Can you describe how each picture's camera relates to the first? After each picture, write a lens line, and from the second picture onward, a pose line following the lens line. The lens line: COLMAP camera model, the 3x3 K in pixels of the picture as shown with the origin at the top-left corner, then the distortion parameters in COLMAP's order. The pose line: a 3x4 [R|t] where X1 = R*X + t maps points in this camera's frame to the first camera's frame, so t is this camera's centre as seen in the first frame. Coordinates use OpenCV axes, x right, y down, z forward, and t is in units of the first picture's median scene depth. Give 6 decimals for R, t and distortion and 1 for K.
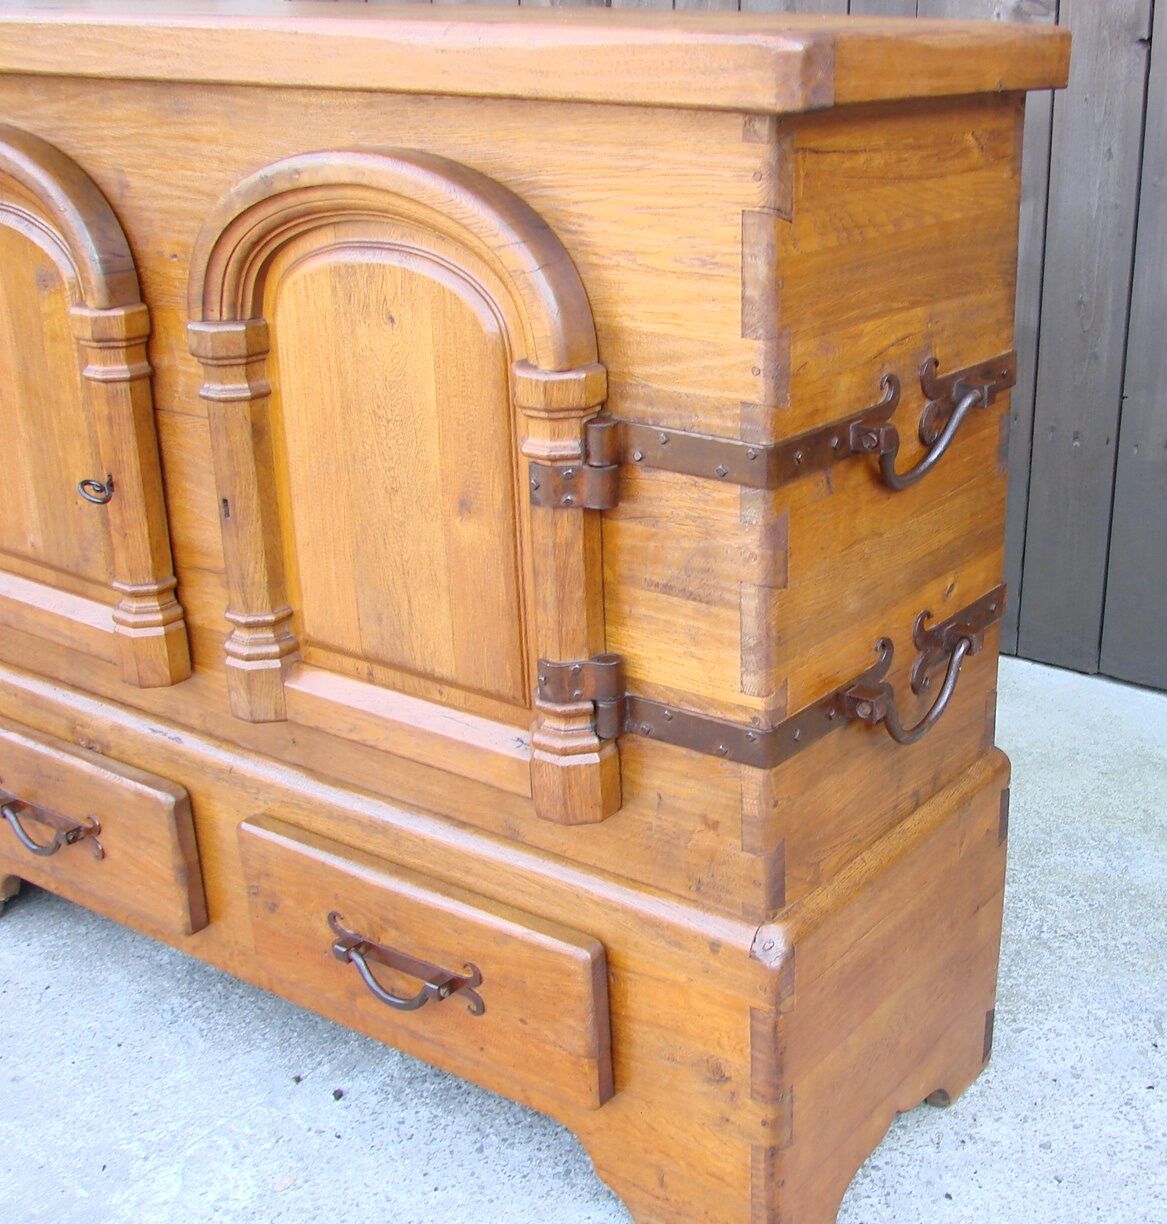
lens RADIAL K [[1744.3, 0, 833.1], [0, 1744.3, 639.8], [0, 0, 1]] dist [-0.218134, 0.267051]
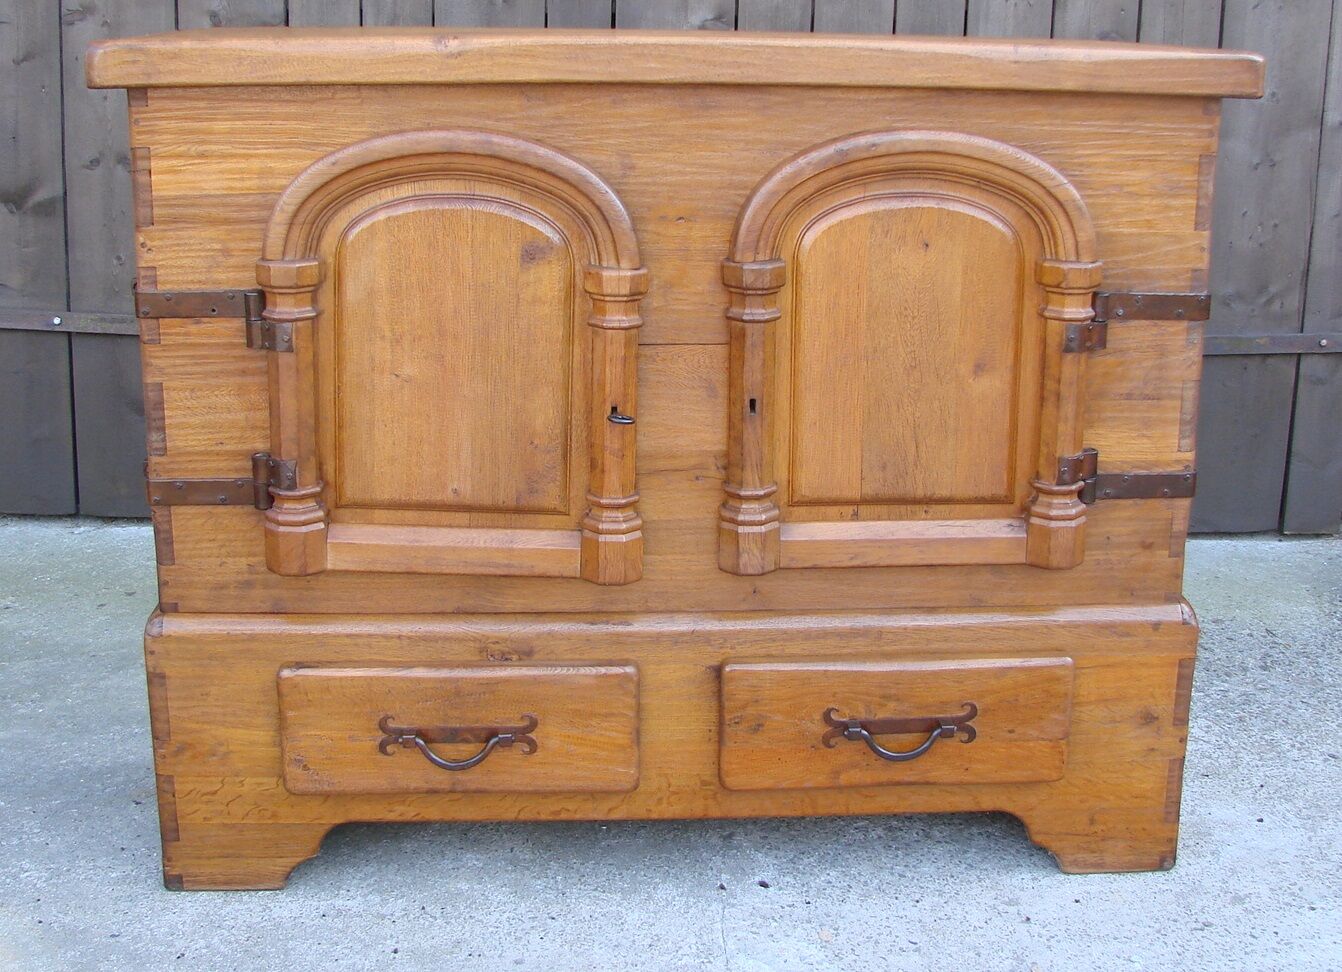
lens RADIAL K [[1739.2, 0, 674.1], [0, 1739.2, 443.0], [0, 0, 1]] dist [-0.213928, 0.243381]
pose [[0.826855, -0.148265, 0.542520, -1.209391], [0.208929, 0.976572, -0.051541, 0.005985], [-0.522168, 0.155965, 0.838460, -0.079492]]
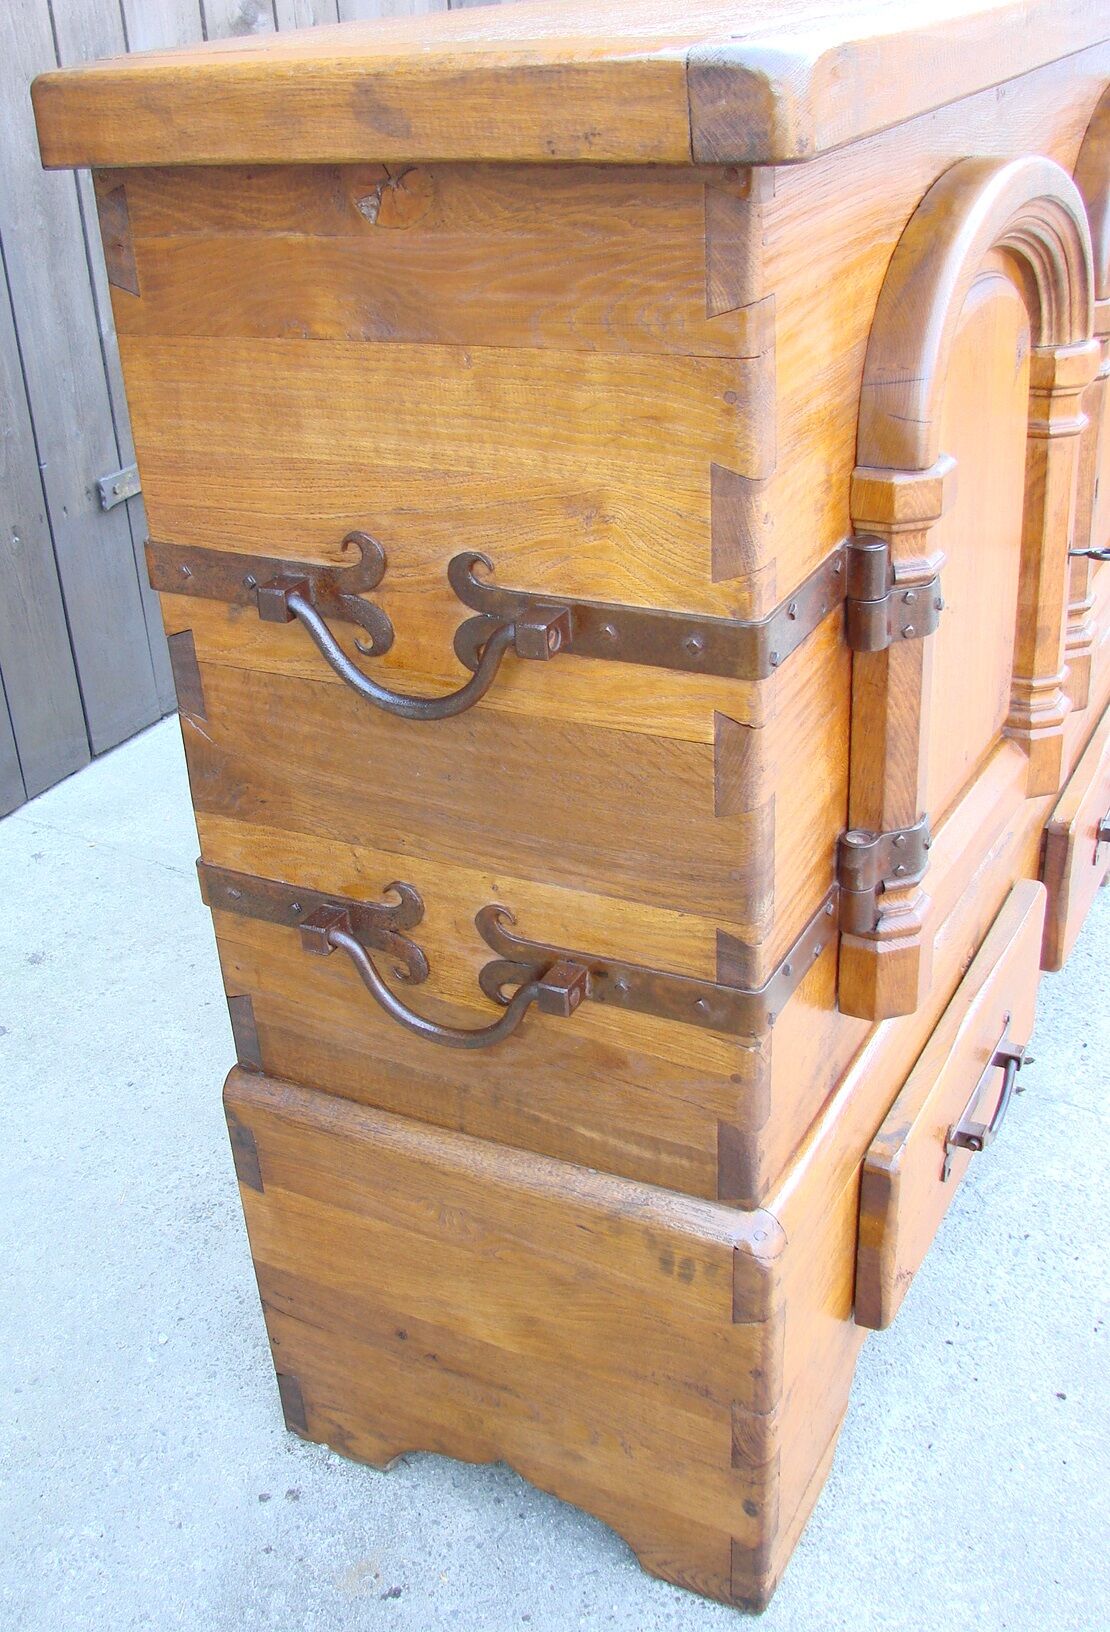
lens RADIAL K [[1747.4, 0, 469.3], [0, 1747.4, 842.6], [0, 0, 1]] dist [-0.222983, 0.289011]
pose [[-0.024356, -0.483080, 0.875237, -1.388492], [0.437438, 0.782084, 0.443838, -0.543306], [-0.898919, 0.393672, 0.192269, 1.304007]]
